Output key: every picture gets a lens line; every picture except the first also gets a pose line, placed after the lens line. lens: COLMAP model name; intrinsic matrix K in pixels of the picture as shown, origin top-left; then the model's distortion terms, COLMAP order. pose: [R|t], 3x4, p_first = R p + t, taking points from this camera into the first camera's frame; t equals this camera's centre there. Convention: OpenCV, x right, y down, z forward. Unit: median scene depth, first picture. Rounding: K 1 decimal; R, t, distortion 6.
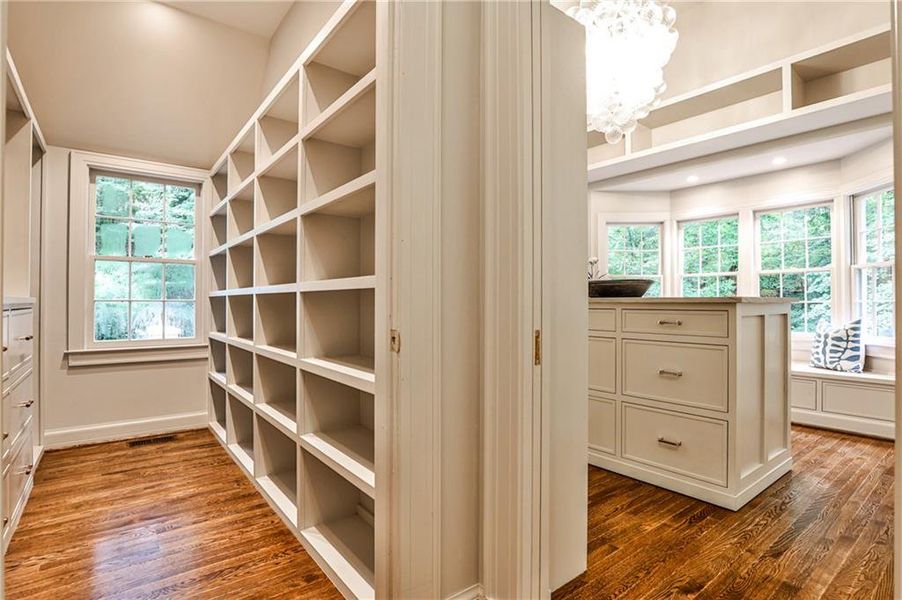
lens RADIAL K [[447.8, 0, 455.6], [0, 447.8, 300.1], [0, 0, 1]] dist [-0.018174, 0.004154]
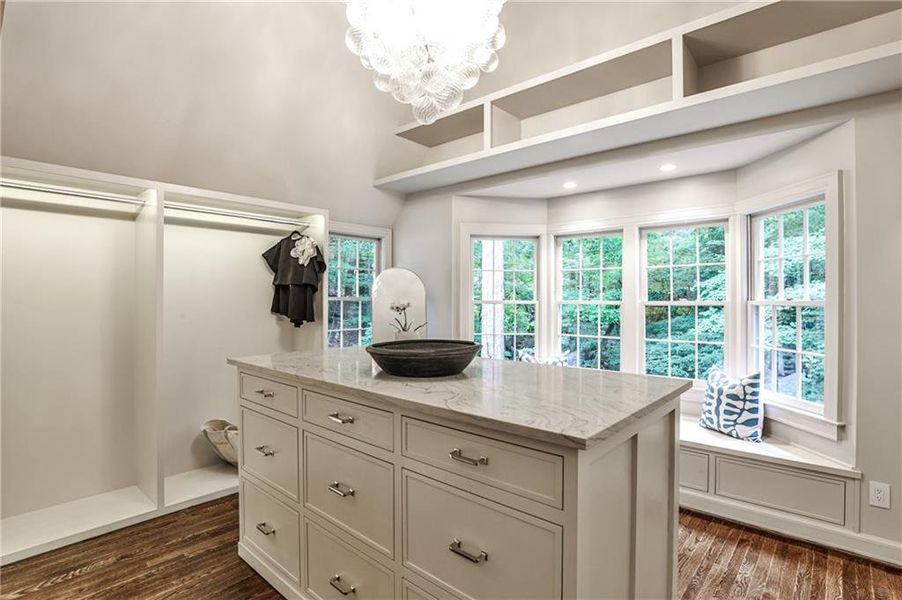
lens RADIAL K [[447.8, 0, 446.8], [0, 447.8, 298.9], [0, 0, 1]] dist [-0.018174, 0.004154]
pose [[0.986339, 0.004626, 0.164666, 0.227227], [-0.005216, 0.999981, 0.003153, -0.086019], [-0.164648, -0.003969, 0.986344, 0.301898]]
